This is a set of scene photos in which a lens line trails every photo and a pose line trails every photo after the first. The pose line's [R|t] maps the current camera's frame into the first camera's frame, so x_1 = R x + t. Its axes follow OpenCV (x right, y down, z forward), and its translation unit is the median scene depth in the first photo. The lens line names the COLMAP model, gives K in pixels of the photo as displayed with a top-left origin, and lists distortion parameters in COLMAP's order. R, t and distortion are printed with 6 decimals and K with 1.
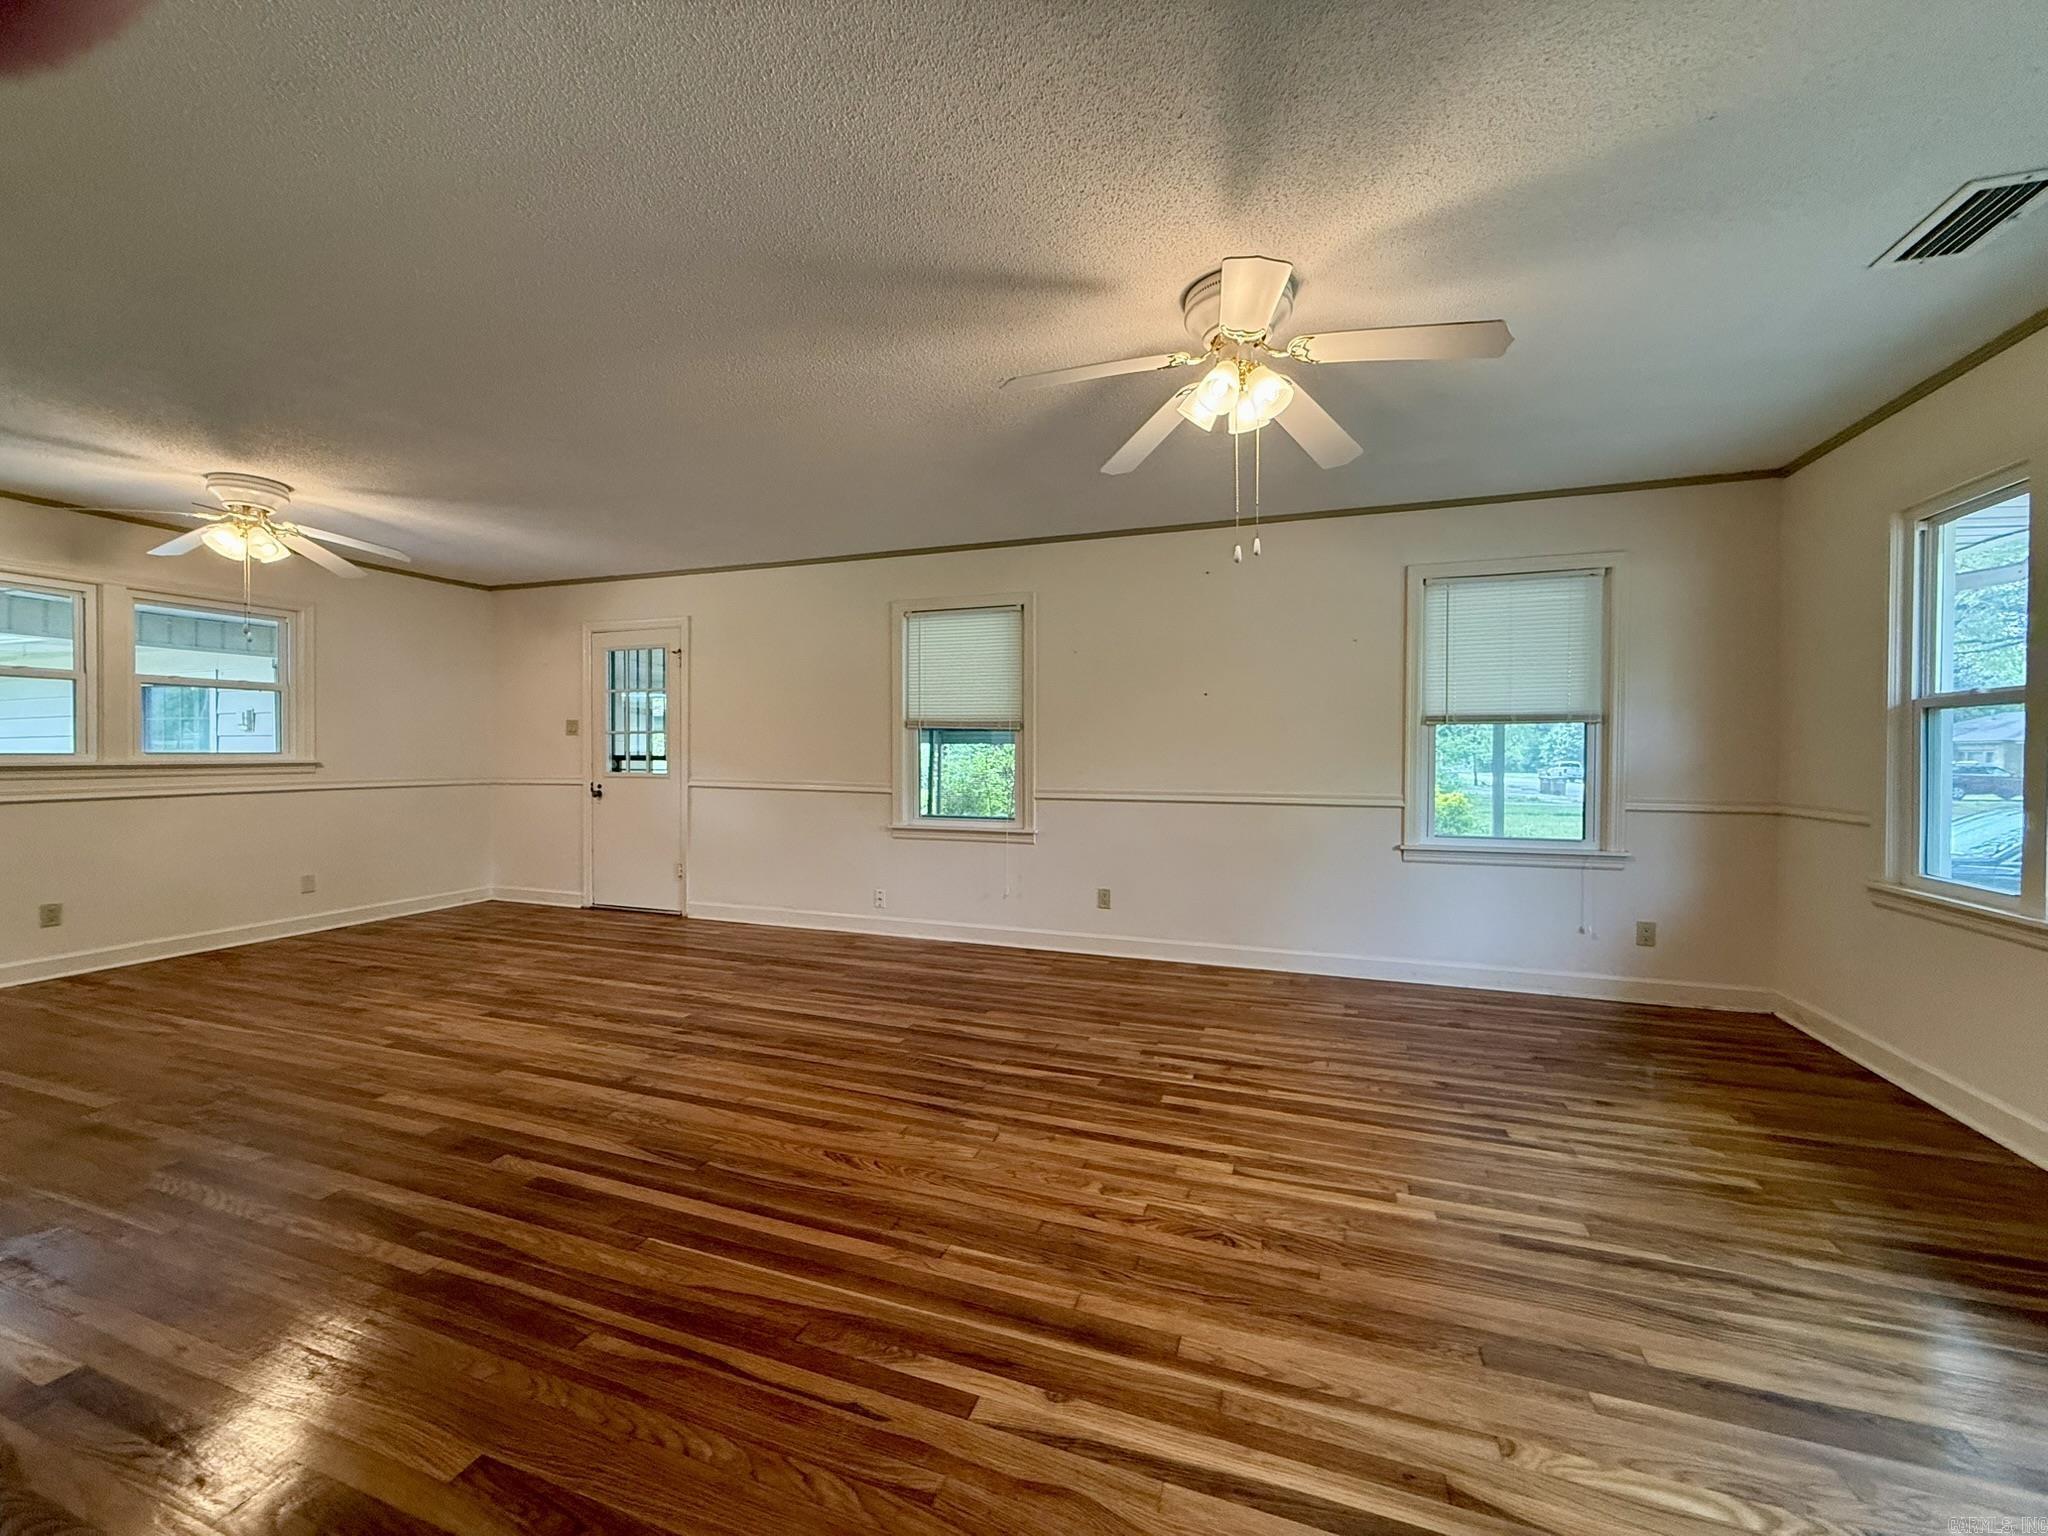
lens RADIAL K [[831.0, 0, 981.4], [0, 831.0, 765.4], [0, 0, 1]] dist [0.025194, 0.000125]
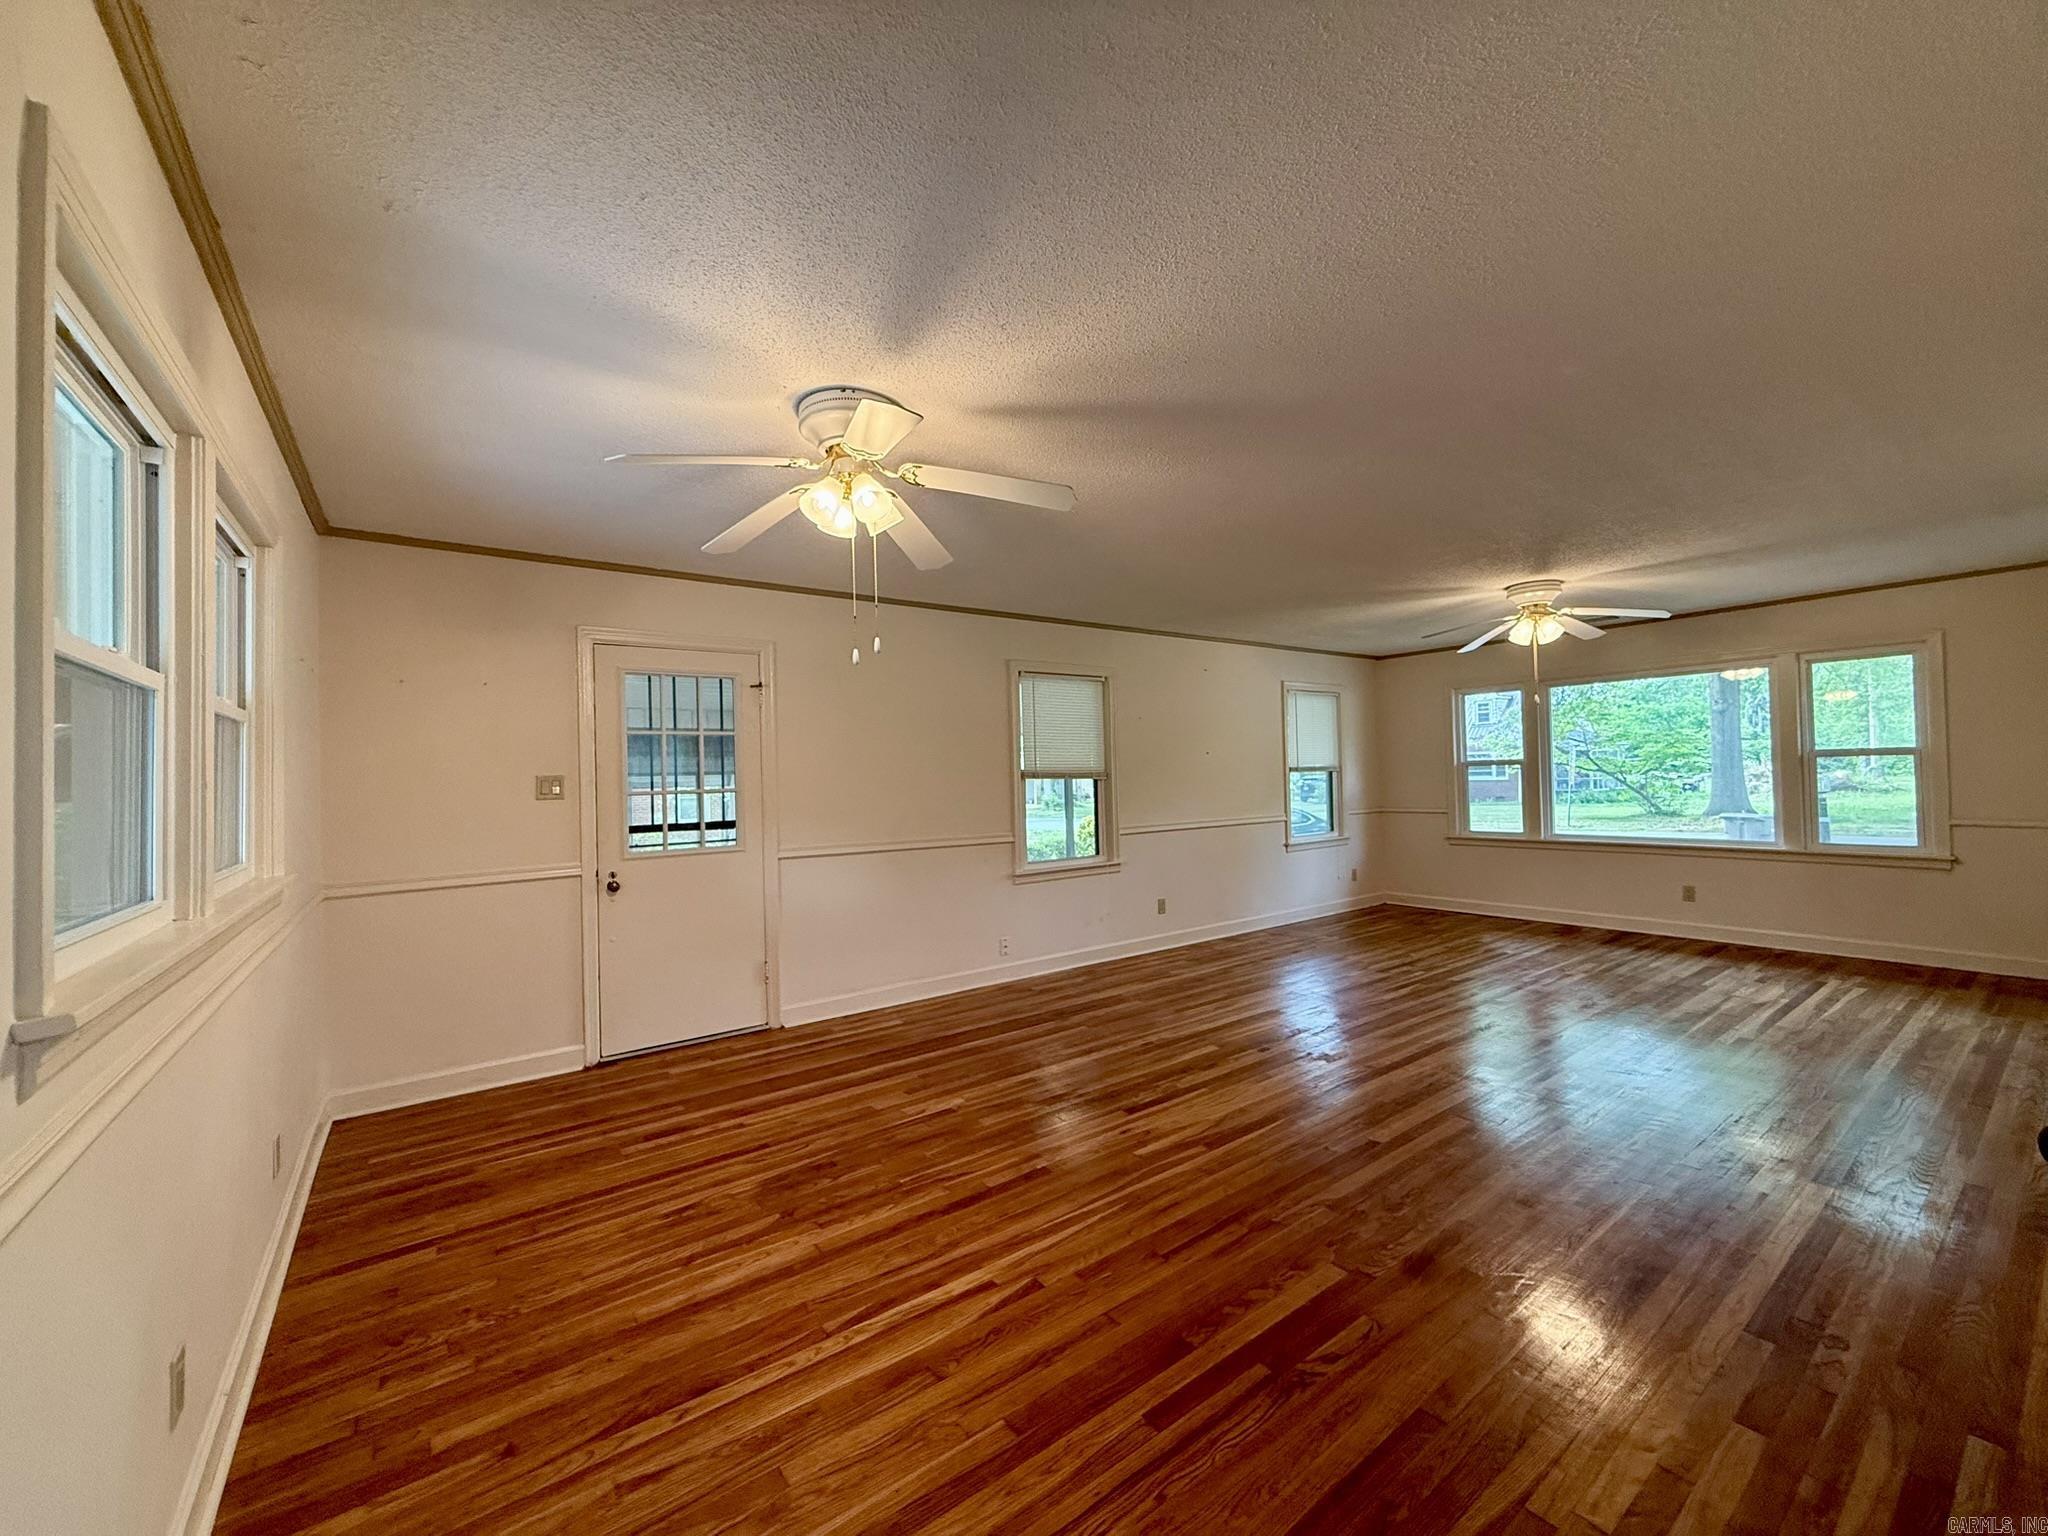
lens RADIAL K [[815.9, 0, 1016.5], [0, 815.9, 765.6], [0, 0, 1]] dist [0.000614, -0.000043]
pose [[0.537083, 0.004397, 0.843518, -1.273286], [0.051472, 0.997952, -0.037975, -0.031330], [-0.841957, 0.063813, 0.535757, 0.583737]]
